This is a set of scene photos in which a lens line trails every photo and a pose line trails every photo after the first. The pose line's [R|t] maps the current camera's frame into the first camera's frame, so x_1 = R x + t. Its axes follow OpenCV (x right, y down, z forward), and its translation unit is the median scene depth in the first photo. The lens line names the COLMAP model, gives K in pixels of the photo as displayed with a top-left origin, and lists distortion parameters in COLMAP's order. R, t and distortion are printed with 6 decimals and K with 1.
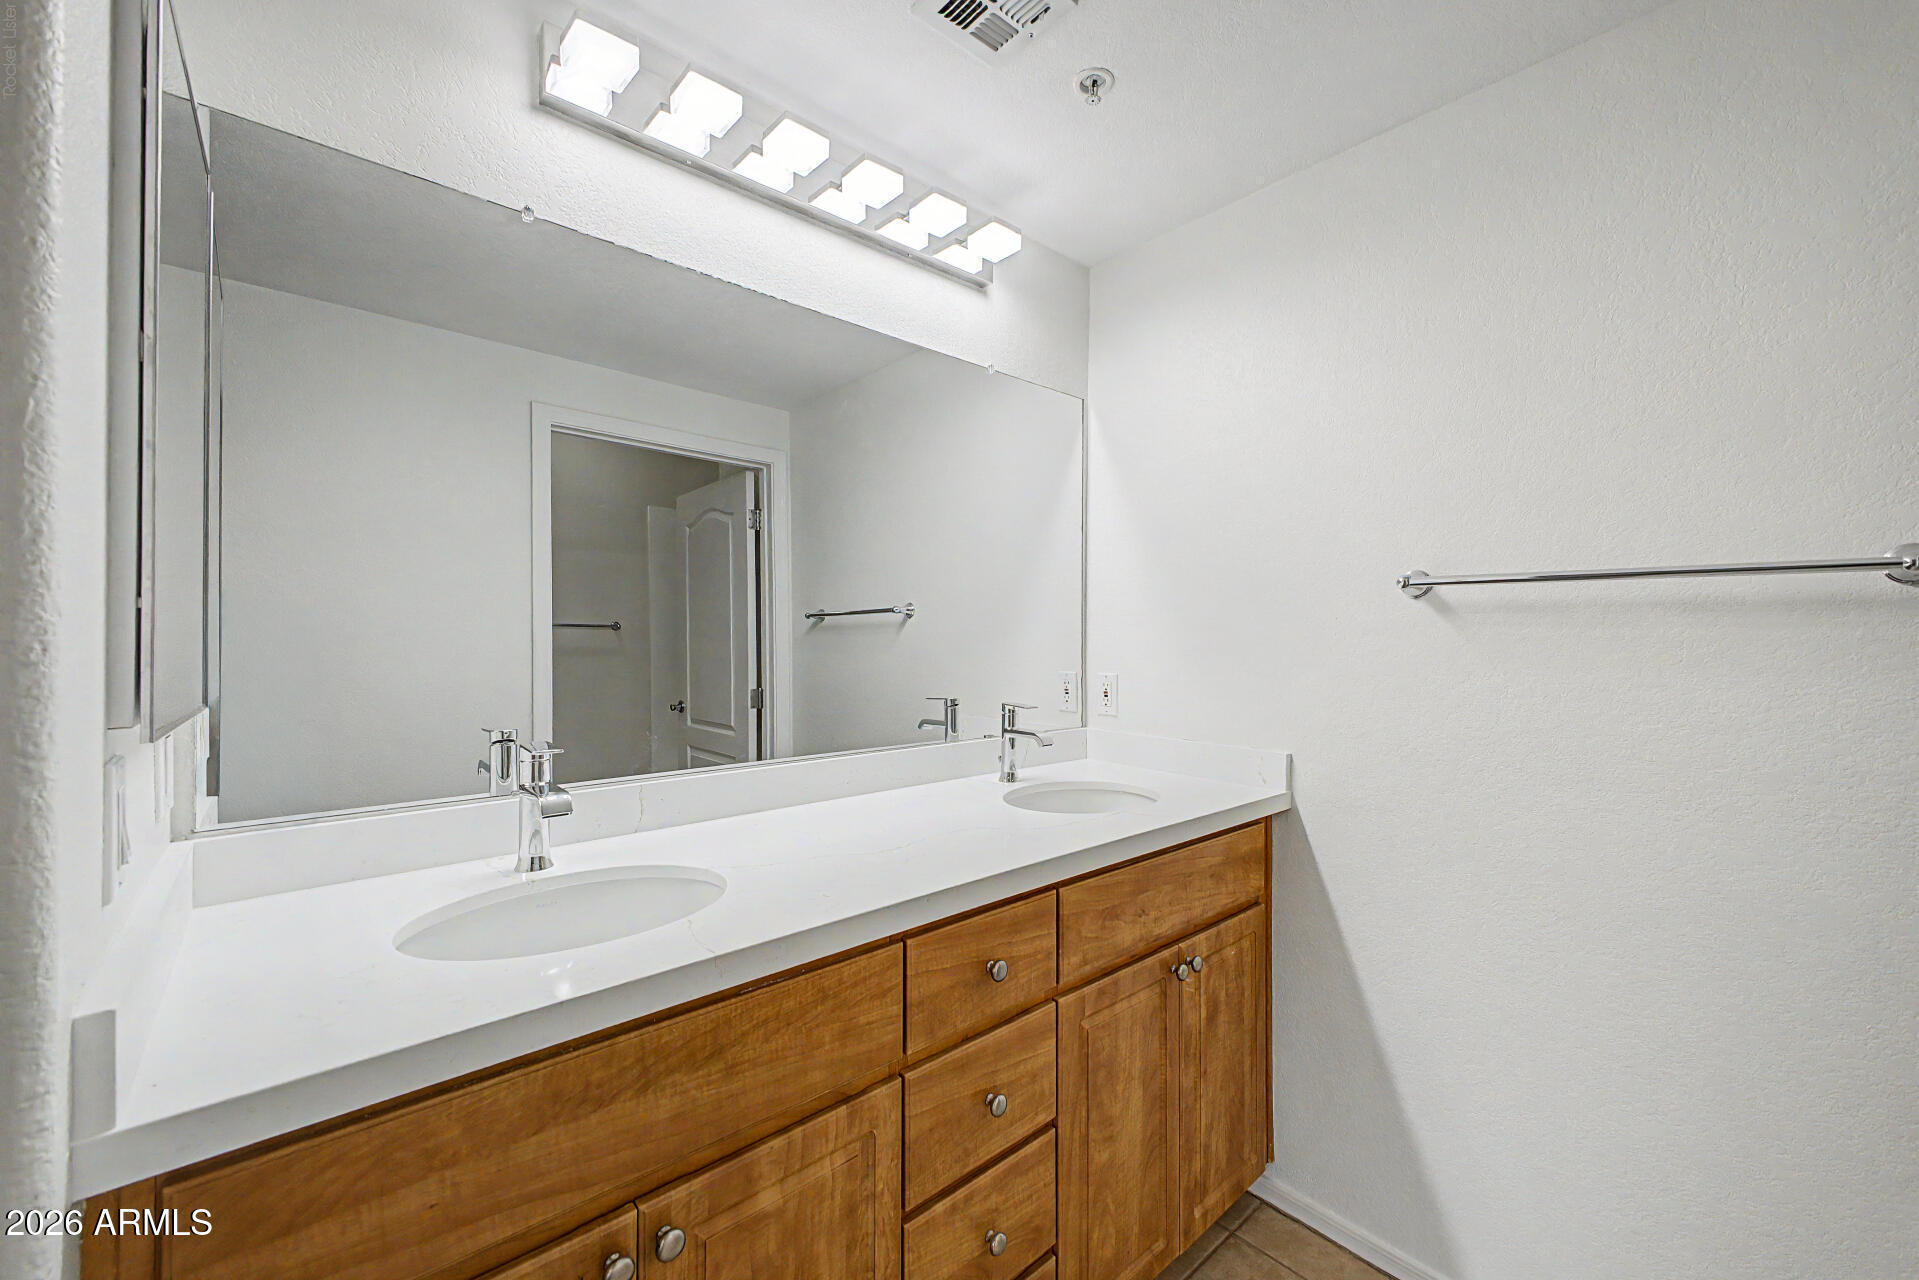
lens RADIAL K [[815.8, 0, 959.5], [0, 815.8, 640.0], [0, 0, 1]] dist [0.000014, 0.000133]
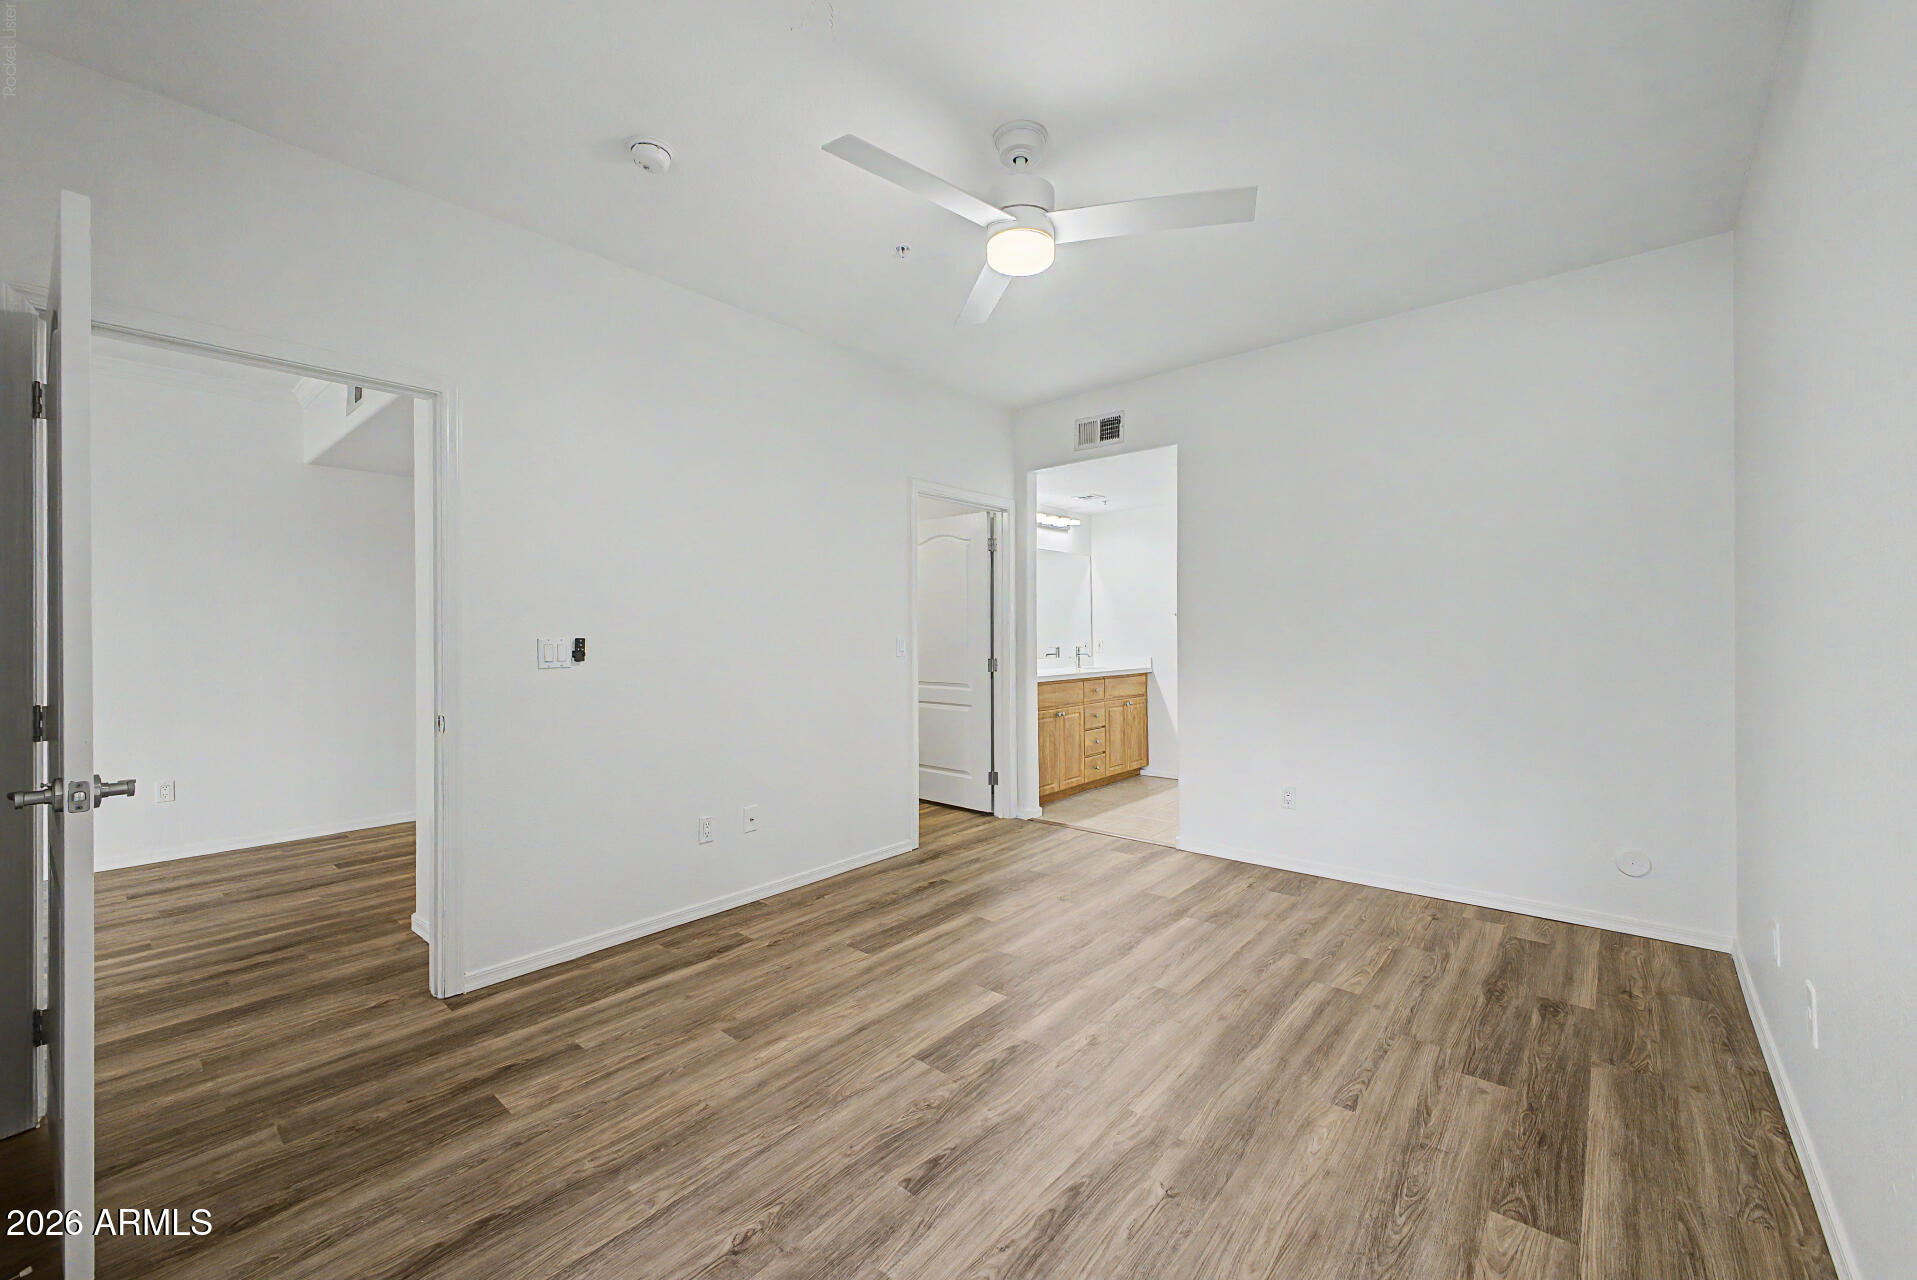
lens RADIAL K [[777.5, 0, 958.5], [0, 777.5, 640.0], [0, 0, 1]] dist [0.000012, -0.000077]
pose [[0.993473, -0.019304, 0.112422, -0.875887], [0.018737, 0.999806, 0.006100, 0.016891], [-0.112518, -0.003954, 0.993642, -2.441139]]
